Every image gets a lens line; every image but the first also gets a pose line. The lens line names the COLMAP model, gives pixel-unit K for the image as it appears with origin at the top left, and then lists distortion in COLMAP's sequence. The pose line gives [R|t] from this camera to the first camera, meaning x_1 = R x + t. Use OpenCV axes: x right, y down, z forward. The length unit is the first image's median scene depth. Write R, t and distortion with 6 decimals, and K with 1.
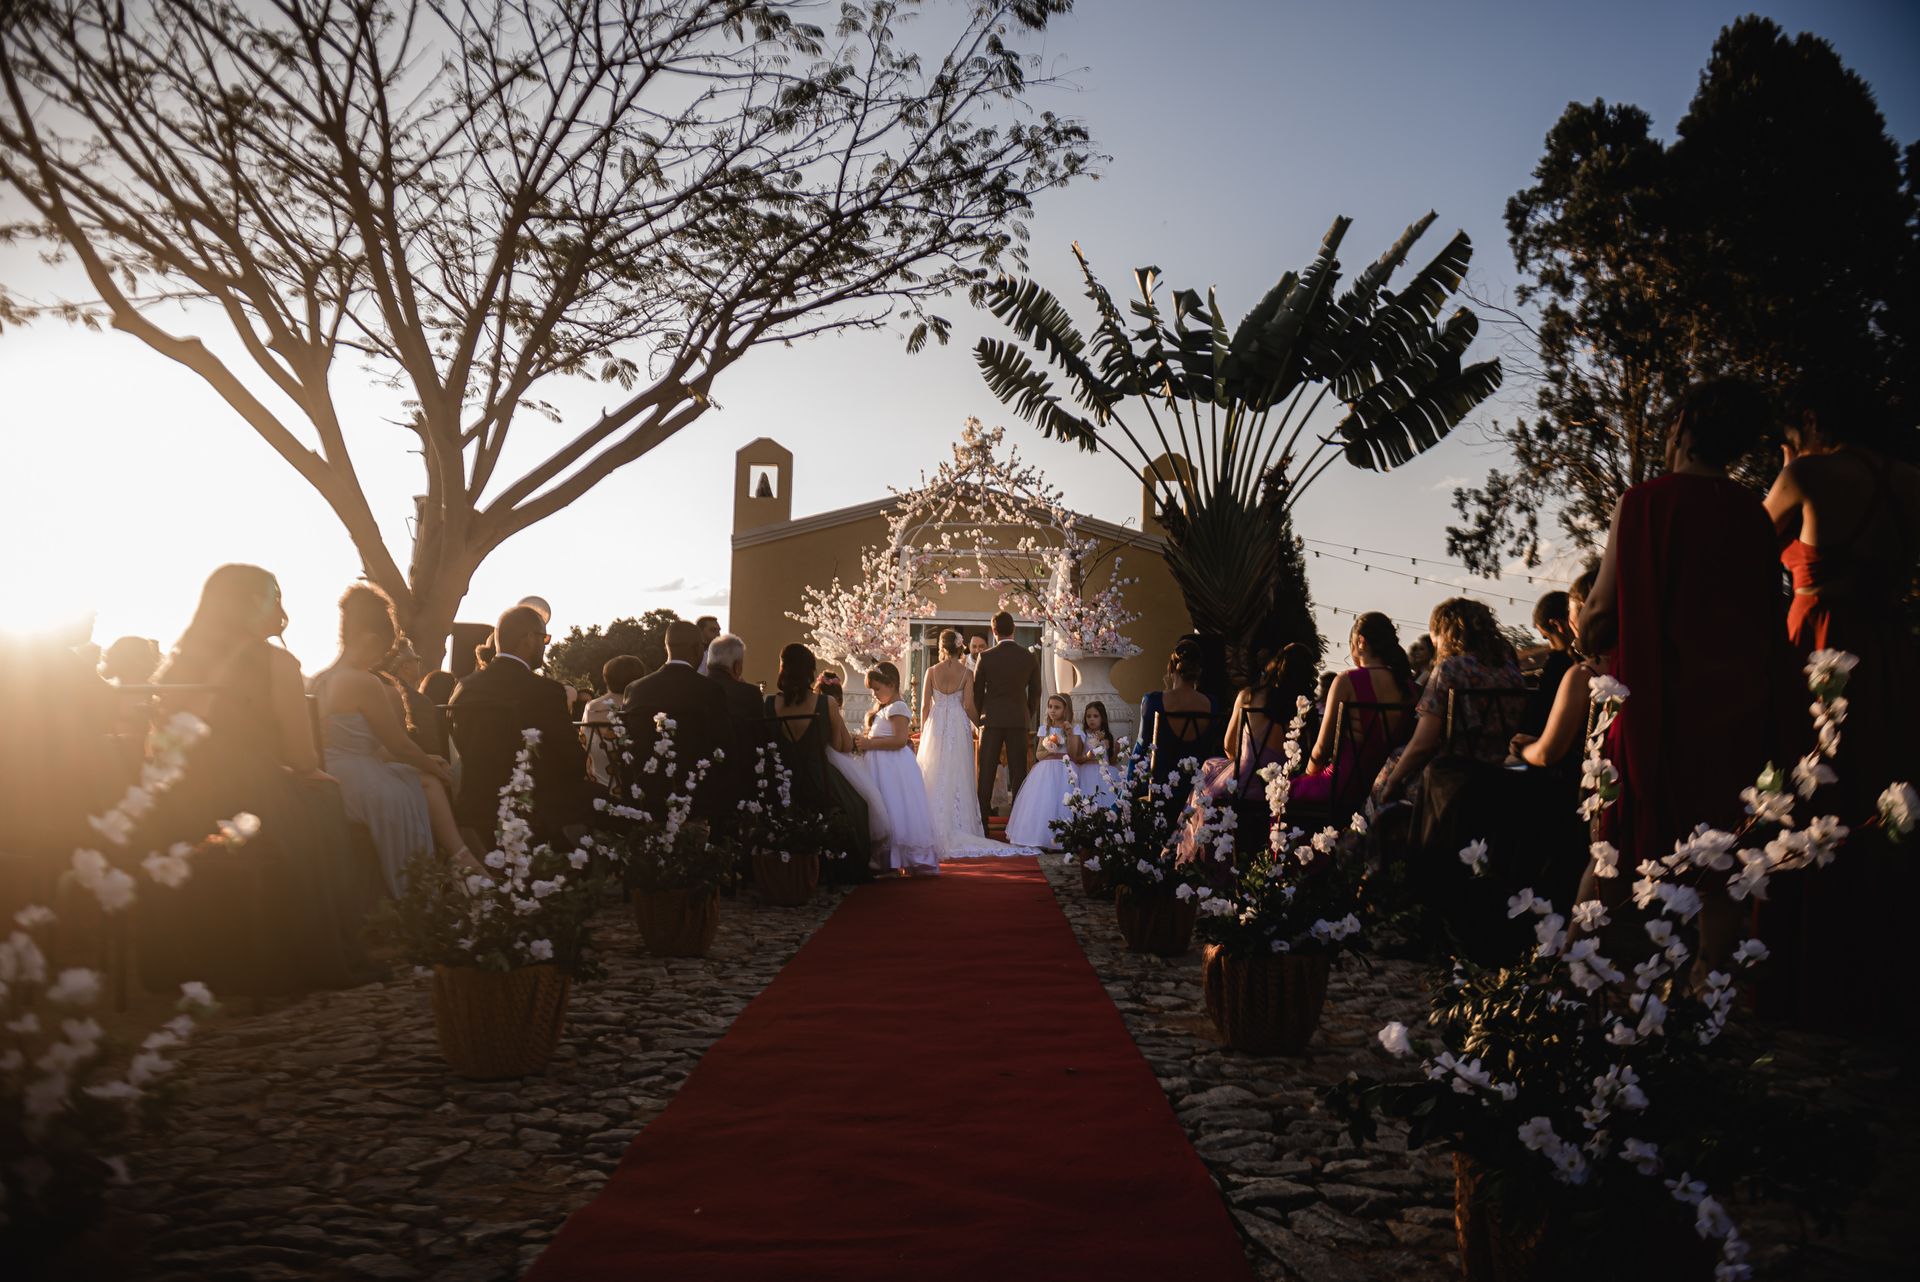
lens RADIAL K [[1307.7, 0, 958.9], [0, 1307.7, 650.5], [0, 0, 1]] dist [-0.041850, -0.007579]
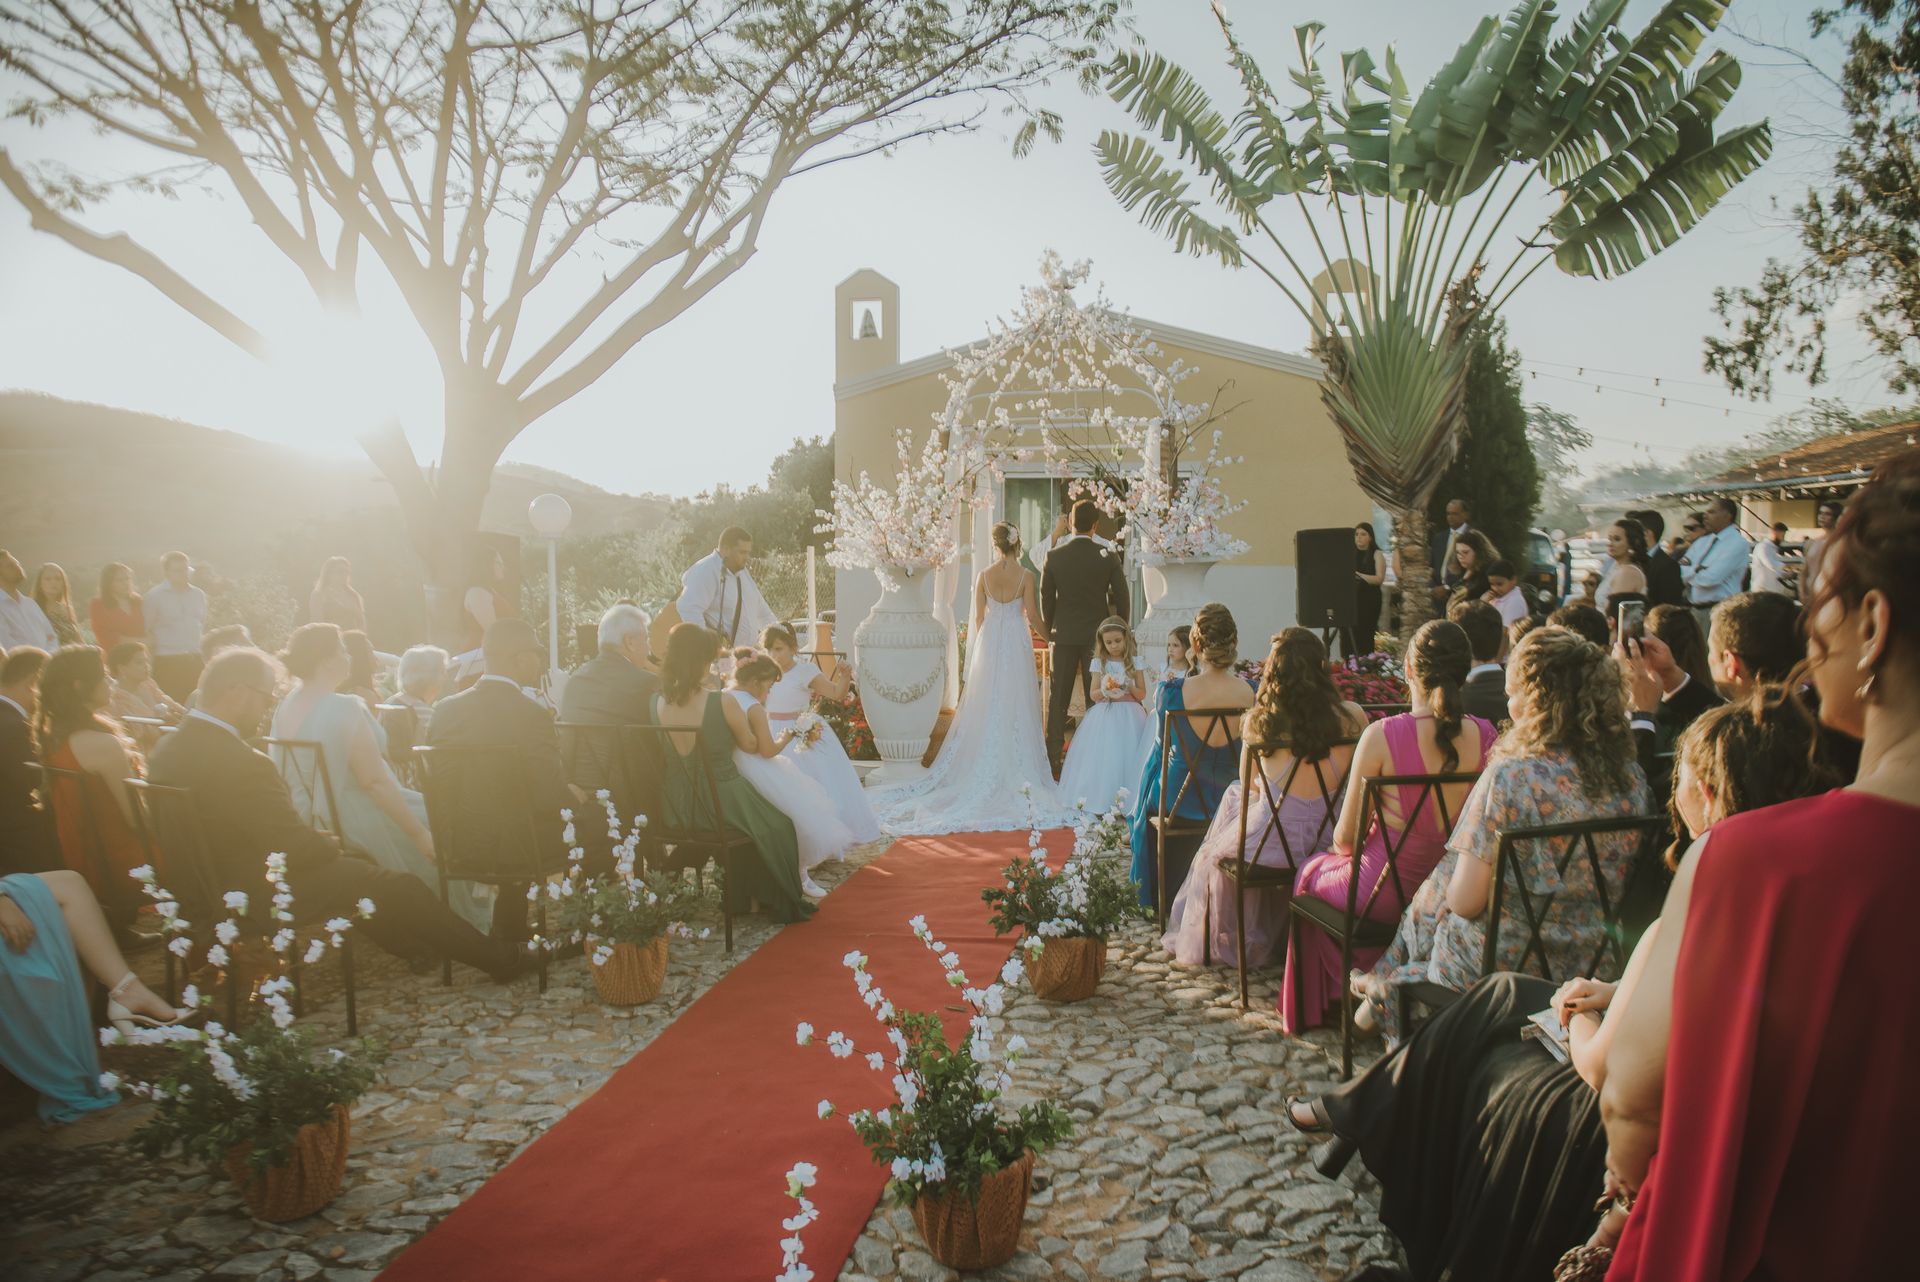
lens RADIAL K [[1307.7, 0, 962.9], [0, 1307.7, 654.4], [0, 0, 1]] dist [-0.041850, -0.007579]
pose [[0.981811, -0.006880, -0.189737, 0.089796], [0.037992, 0.986251, 0.160827, -0.052576], [0.186022, -0.165111, 0.968573, 0.143010]]
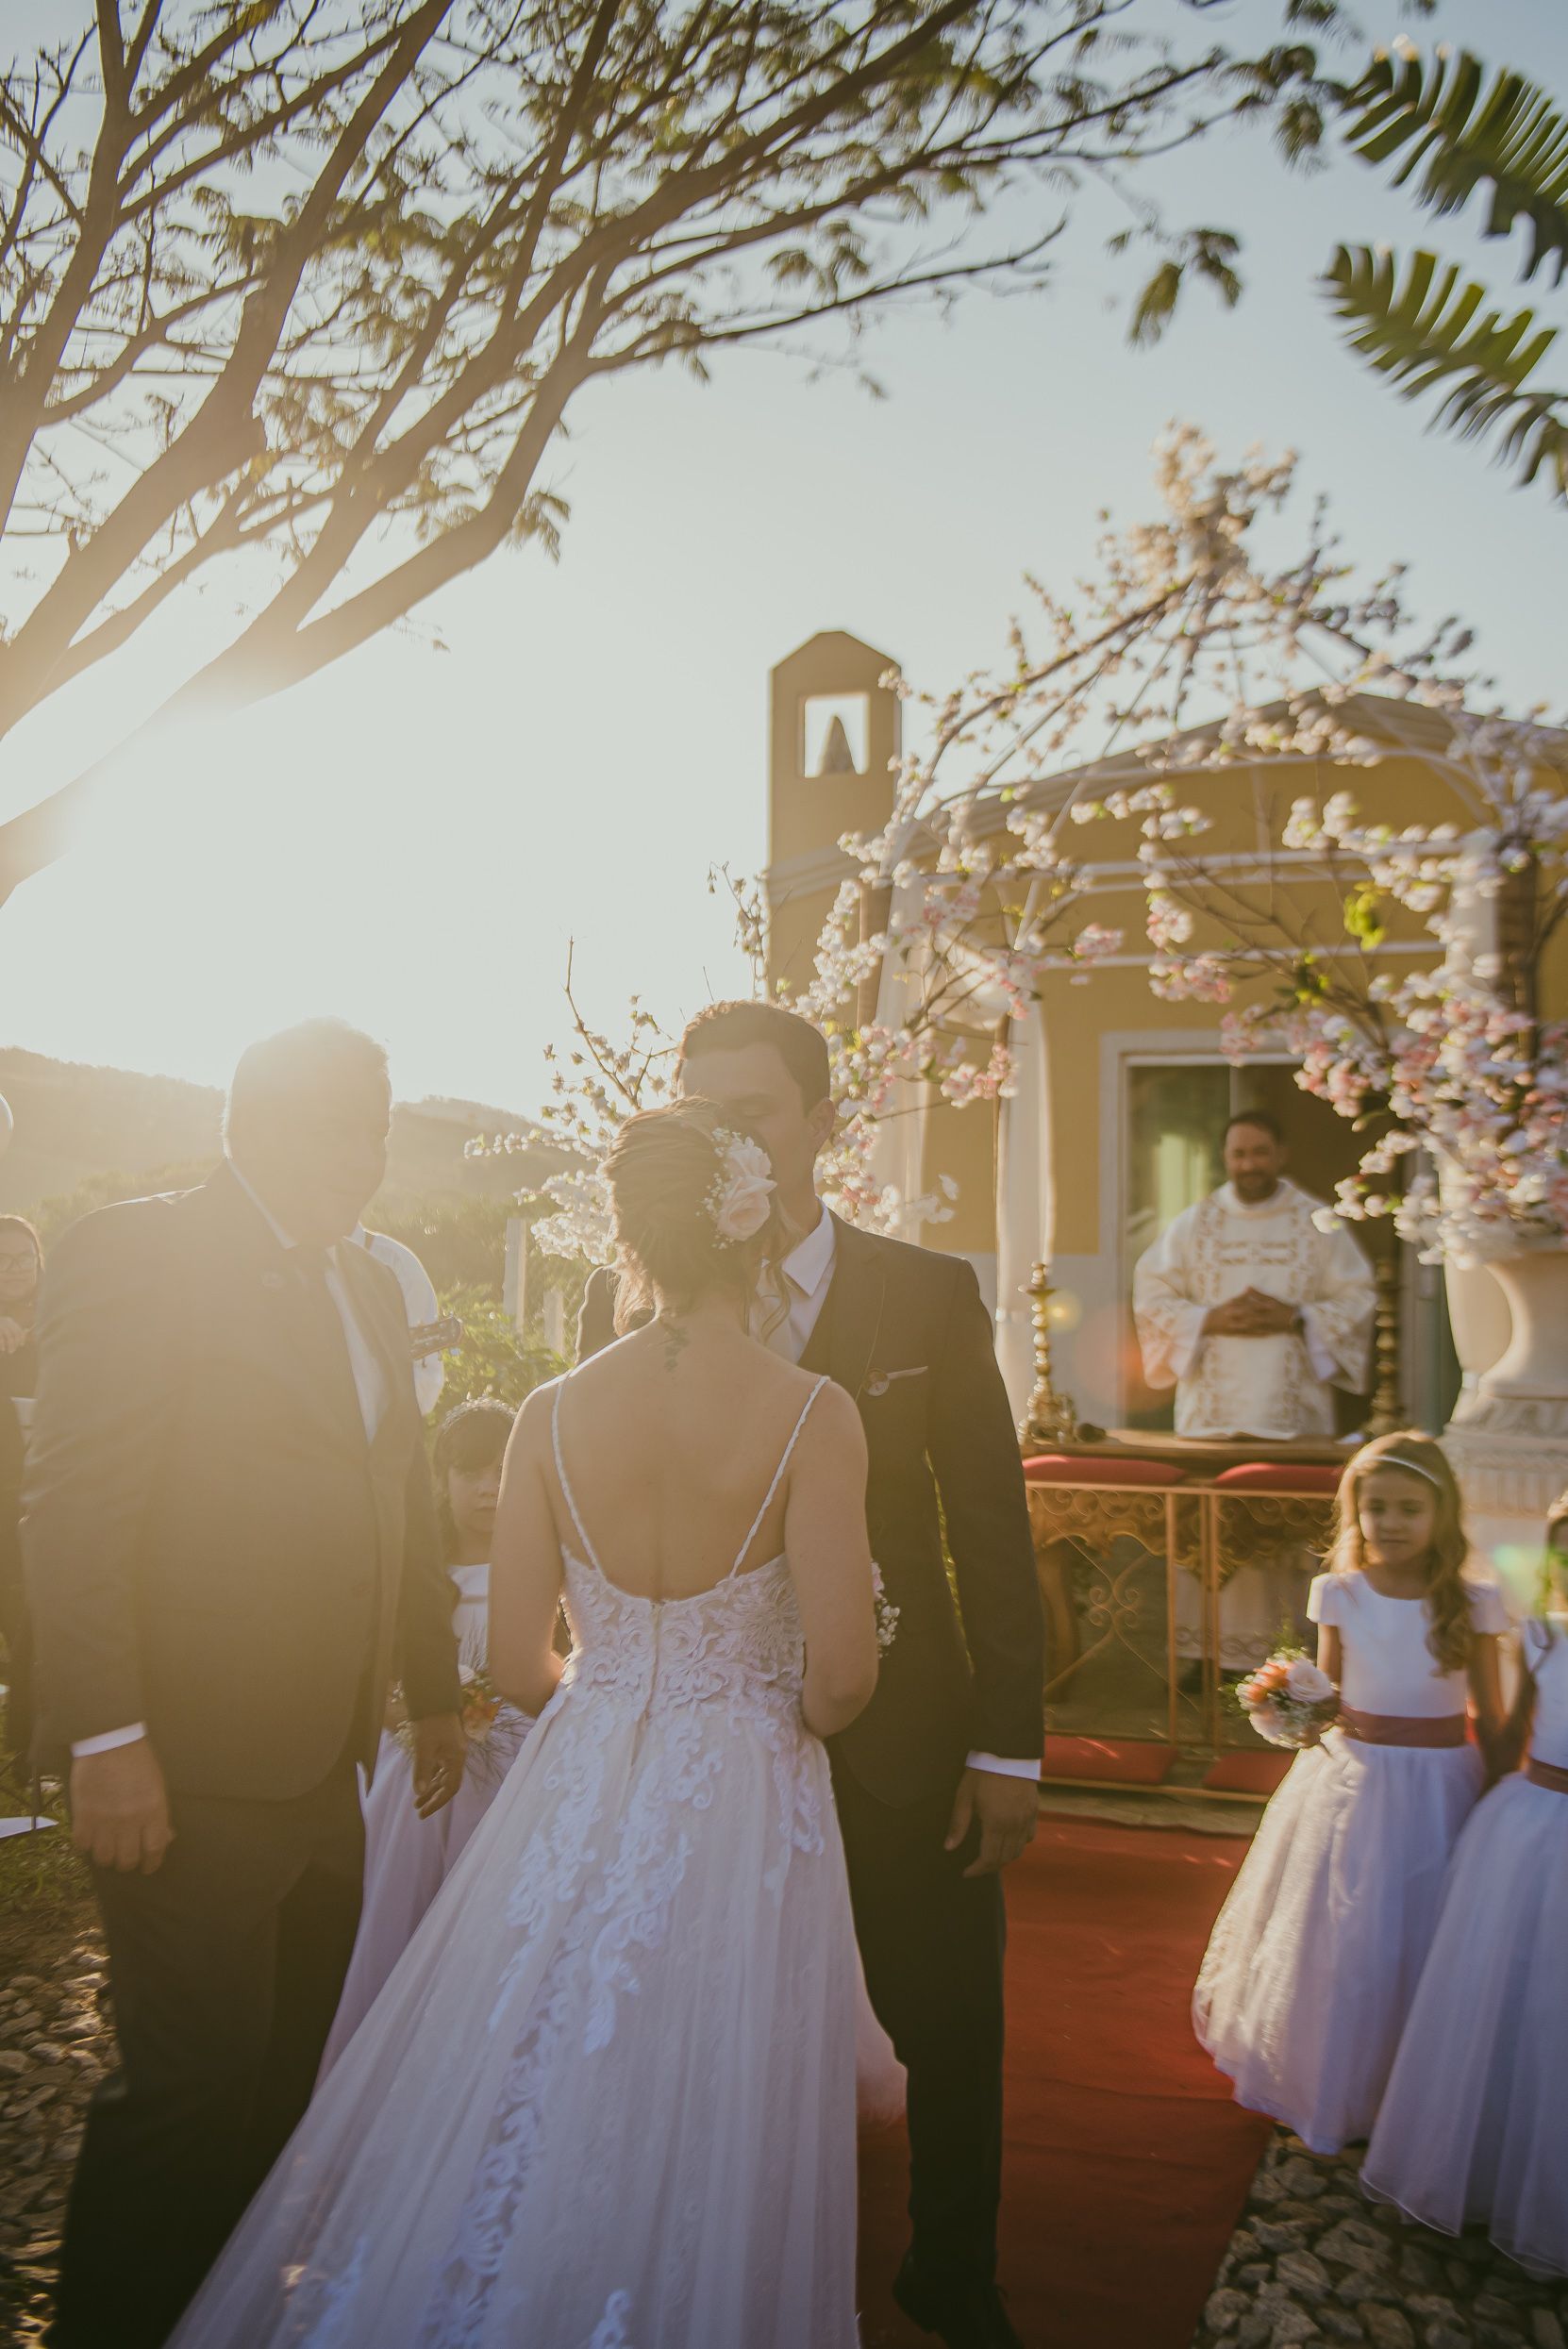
lens RADIAL K [[2102.5, 0, 800.0], [0, 2102.5, 1166.0], [0, 0, 1]] dist [-0.004918, 0.002166]
pose [[0.938957, -0.027582, -0.342928, 0.074760], [0.045139, 0.998041, 0.043321, -0.025573], [0.341061, -0.056156, 0.938362, 0.413564]]
